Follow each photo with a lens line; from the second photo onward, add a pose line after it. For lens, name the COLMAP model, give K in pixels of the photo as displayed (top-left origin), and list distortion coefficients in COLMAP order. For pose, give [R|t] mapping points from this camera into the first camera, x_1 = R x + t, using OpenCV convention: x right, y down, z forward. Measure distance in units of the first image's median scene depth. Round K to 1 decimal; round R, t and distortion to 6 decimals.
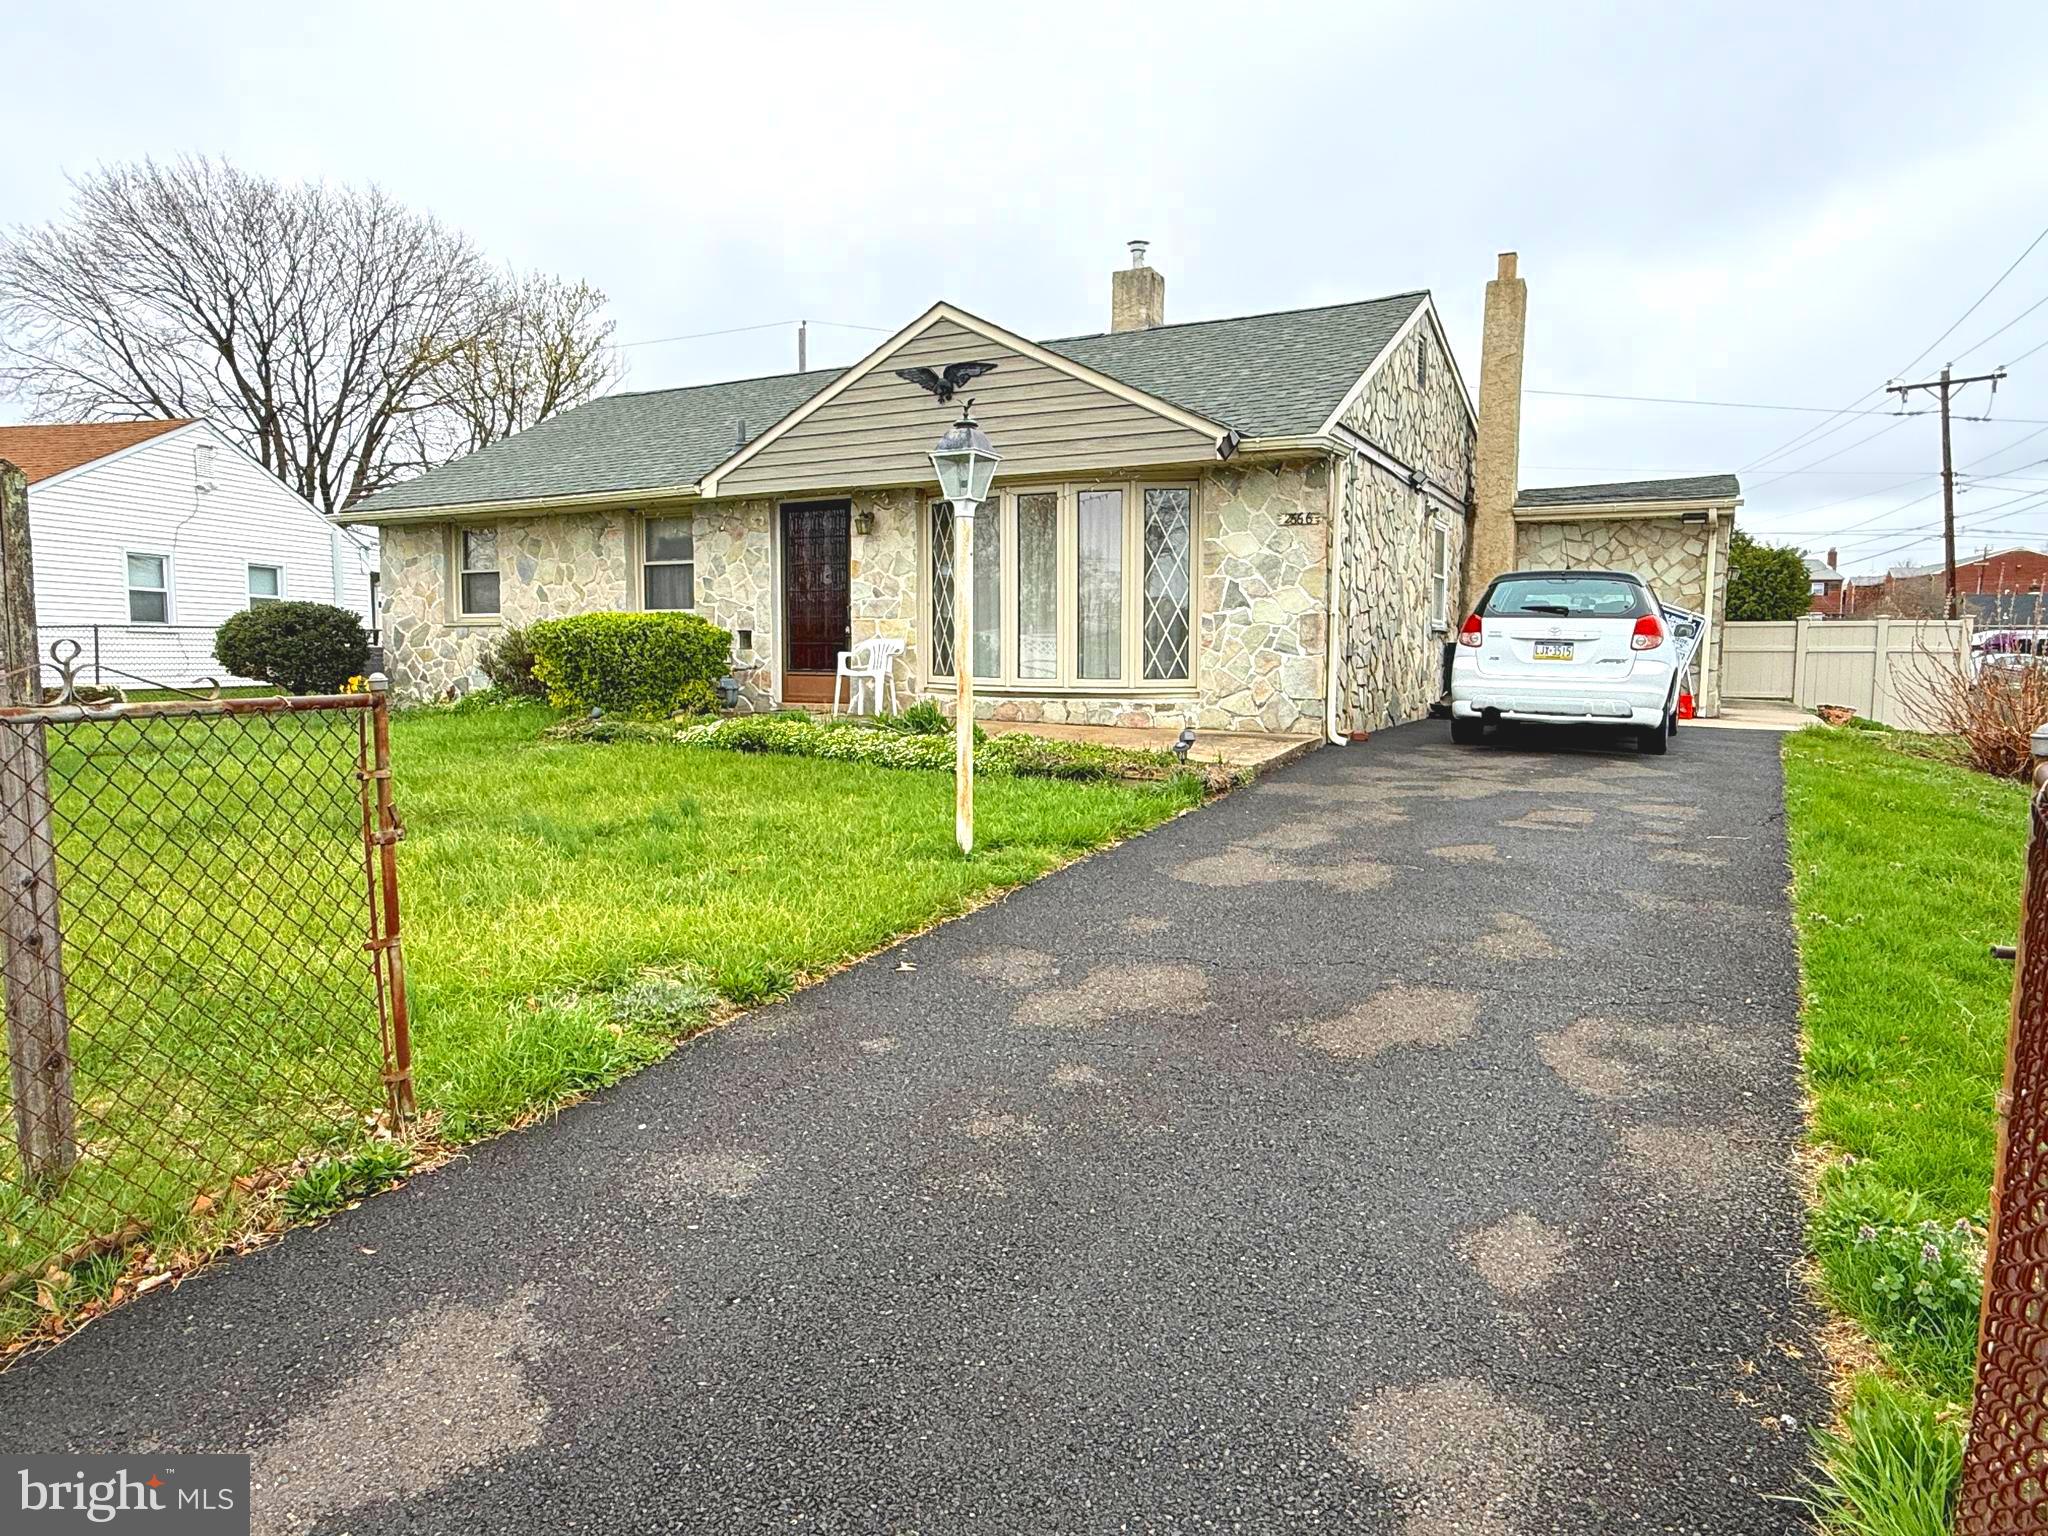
lens RADIAL K [[1266.9, 0, 1020.1], [0, 1266.9, 766.1], [0, 0, 1]] dist [0.002158, 0.000067]
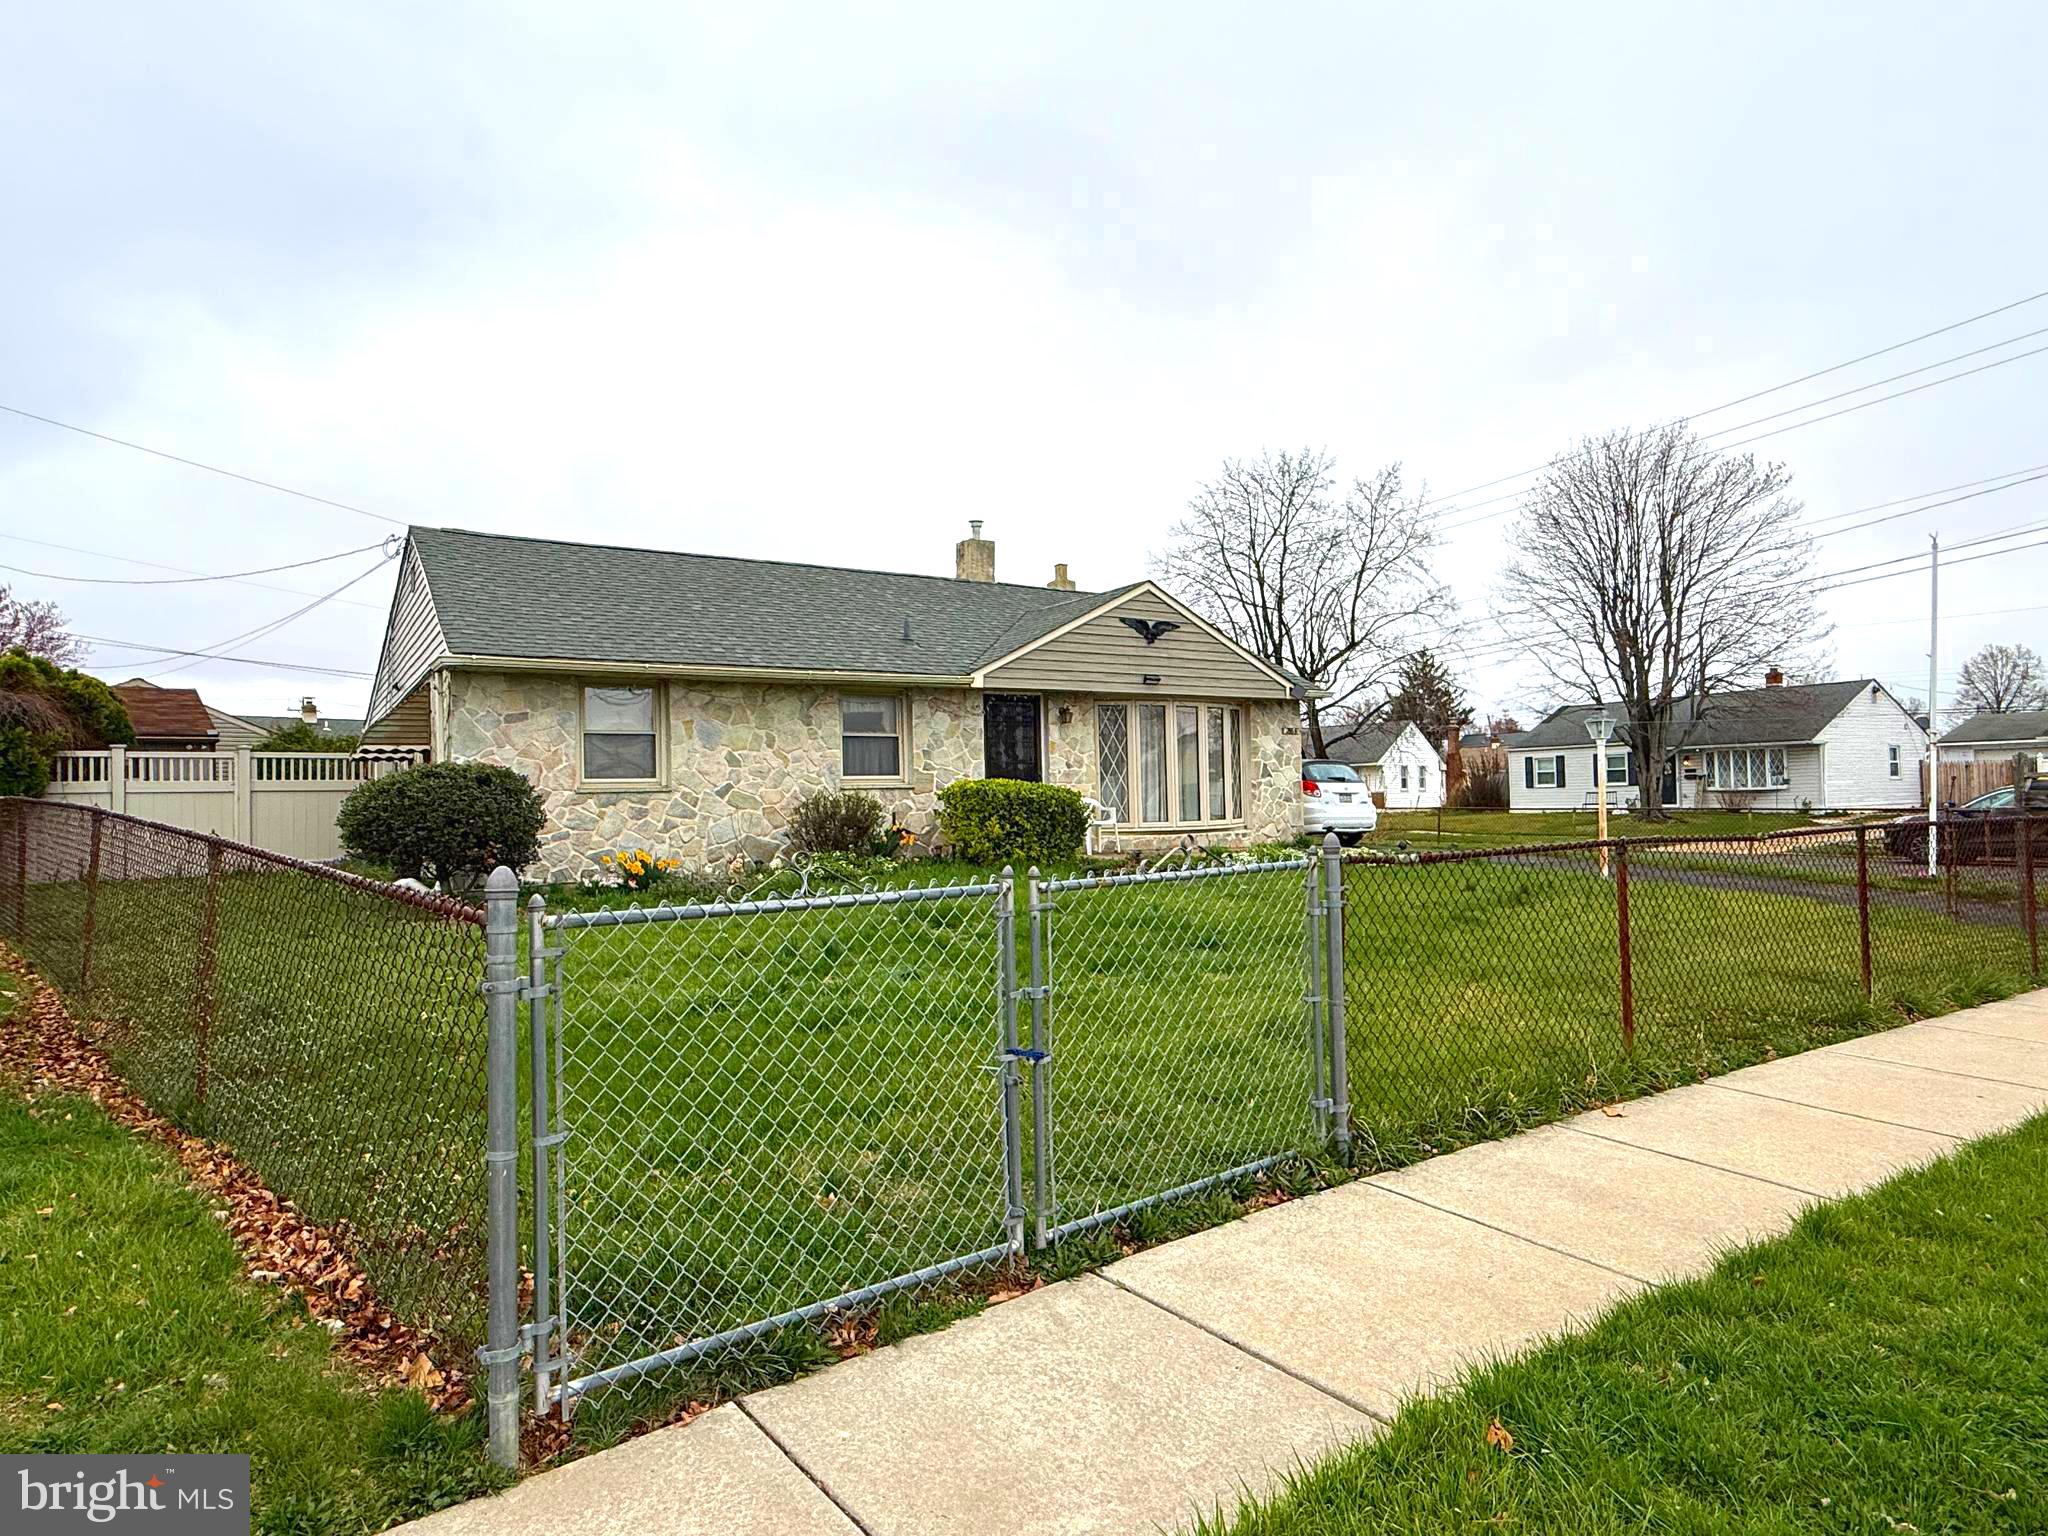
lens RADIAL K [[1135.7, 0, 1020.9], [0, 1135.7, 777.0], [0, 0, 1]] dist [0.003459, 0.000189]
pose [[0.494555, 0.001320, 0.869146, -1.233267], [0.097906, 0.993549, -0.057218, -0.058877], [-0.863615, 0.113392, 0.491235, 0.442219]]
